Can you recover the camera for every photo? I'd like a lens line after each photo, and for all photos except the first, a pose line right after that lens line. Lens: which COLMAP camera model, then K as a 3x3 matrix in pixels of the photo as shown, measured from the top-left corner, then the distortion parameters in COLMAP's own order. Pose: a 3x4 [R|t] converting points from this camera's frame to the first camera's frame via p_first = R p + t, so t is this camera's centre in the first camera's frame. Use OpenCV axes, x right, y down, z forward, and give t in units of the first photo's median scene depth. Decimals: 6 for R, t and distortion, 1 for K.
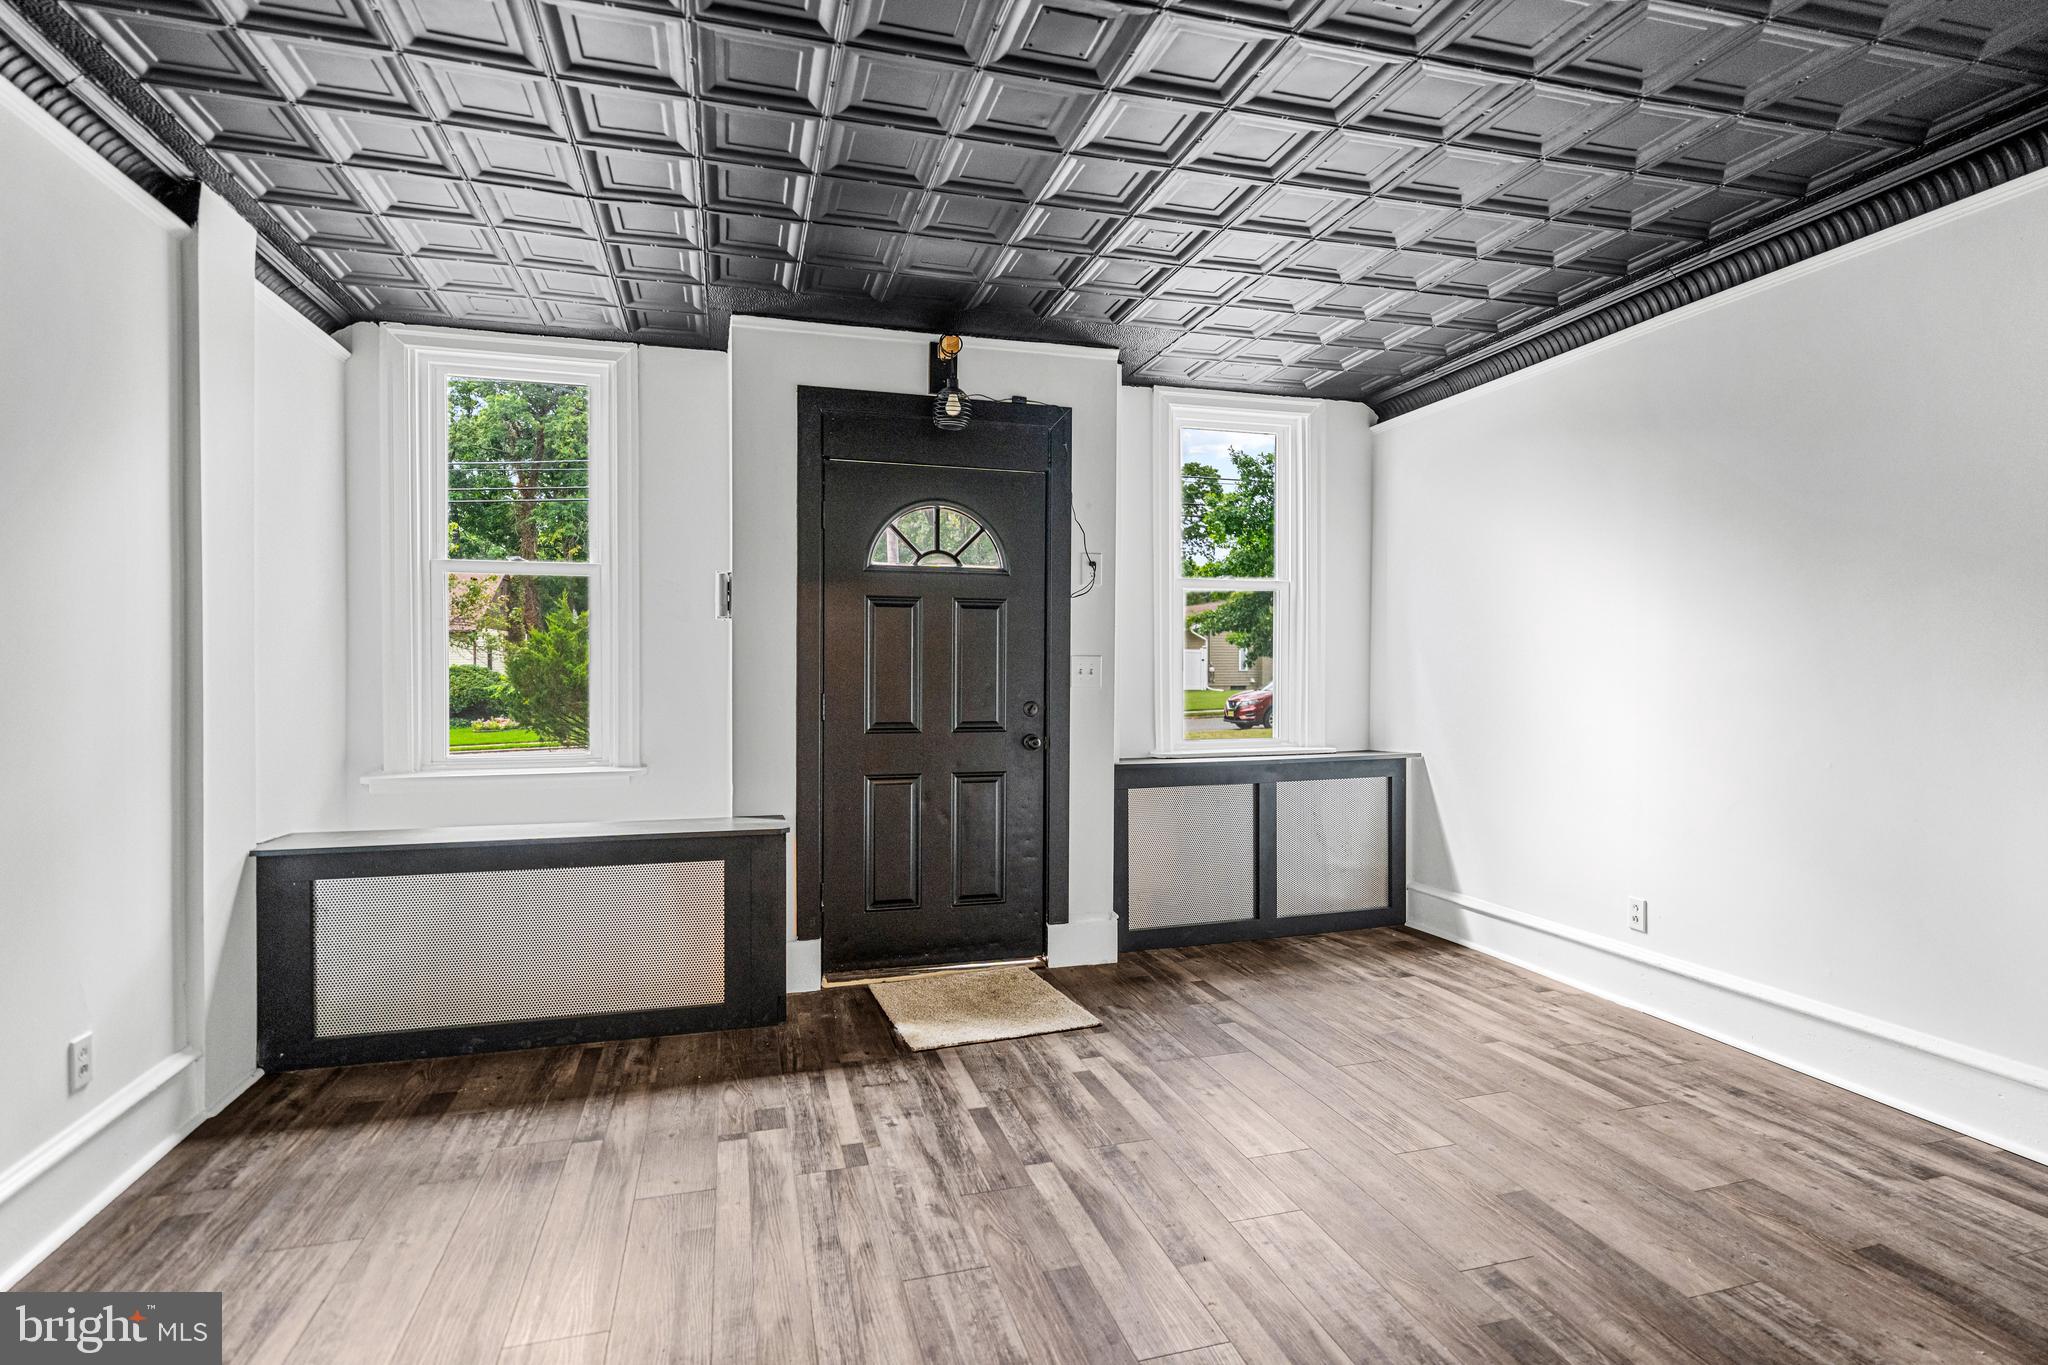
lens RADIAL K [[1010.3, 0, 1018.0], [0, 1010.3, 683.7], [0, 0, 1]] dist [0.002161, -0.001771]
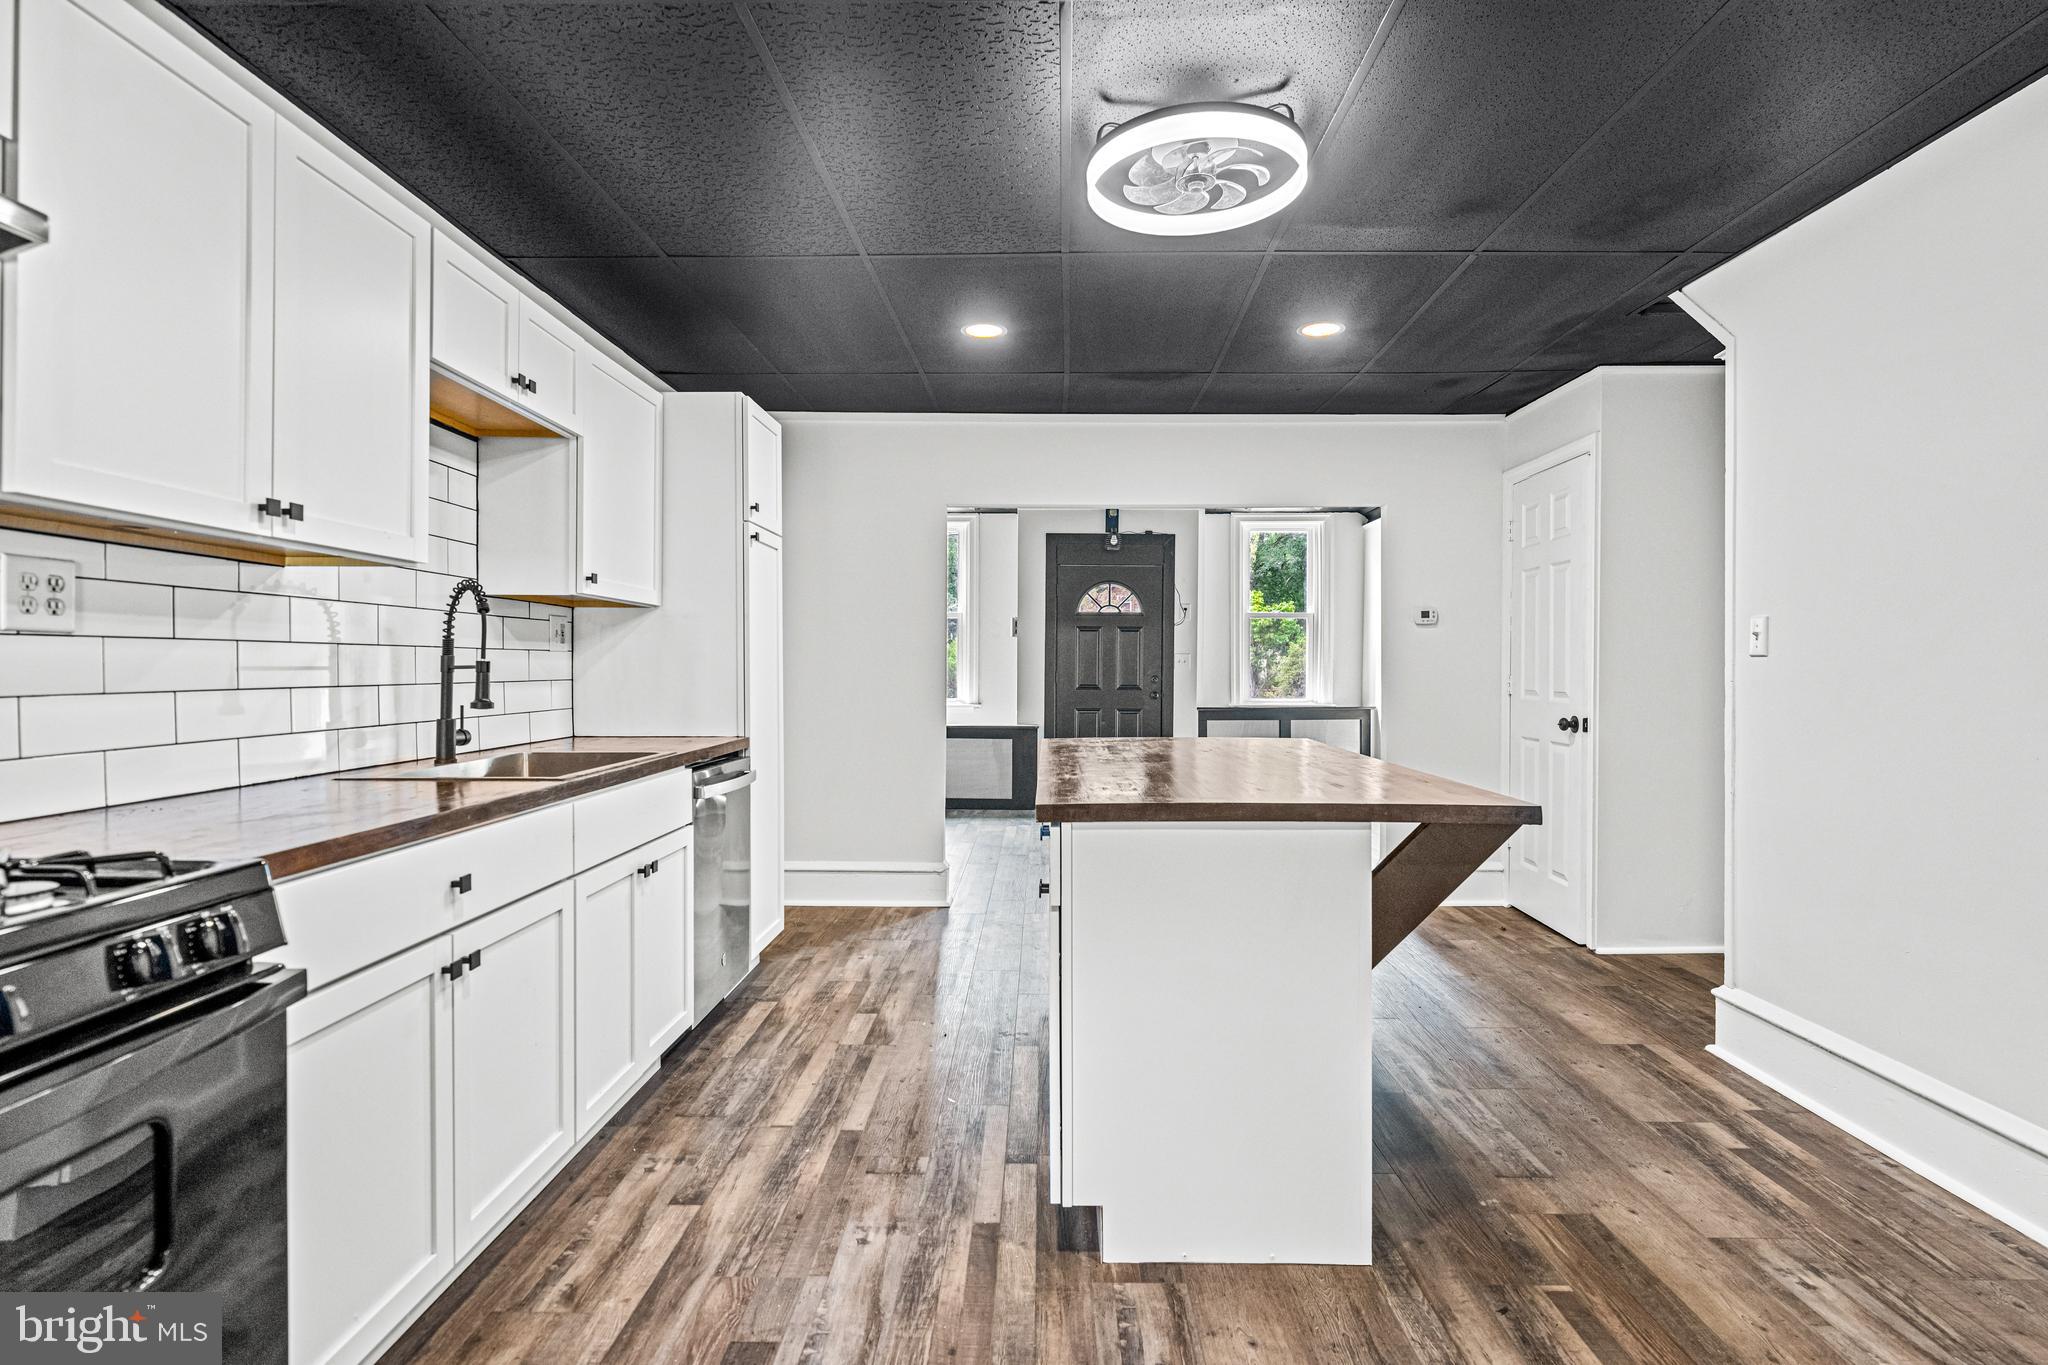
lens RADIAL K [[1010.3, 0, 1022.2], [0, 1010.3, 673.2], [0, 0, 1]] dist [0.002161, -0.001771]
pose [[0.953648, 0.004156, -0.300897, 0.382328], [-0.007042, 0.999939, -0.008509, 0.032624], [0.300843, 0.010234, 0.953619, -1.080072]]
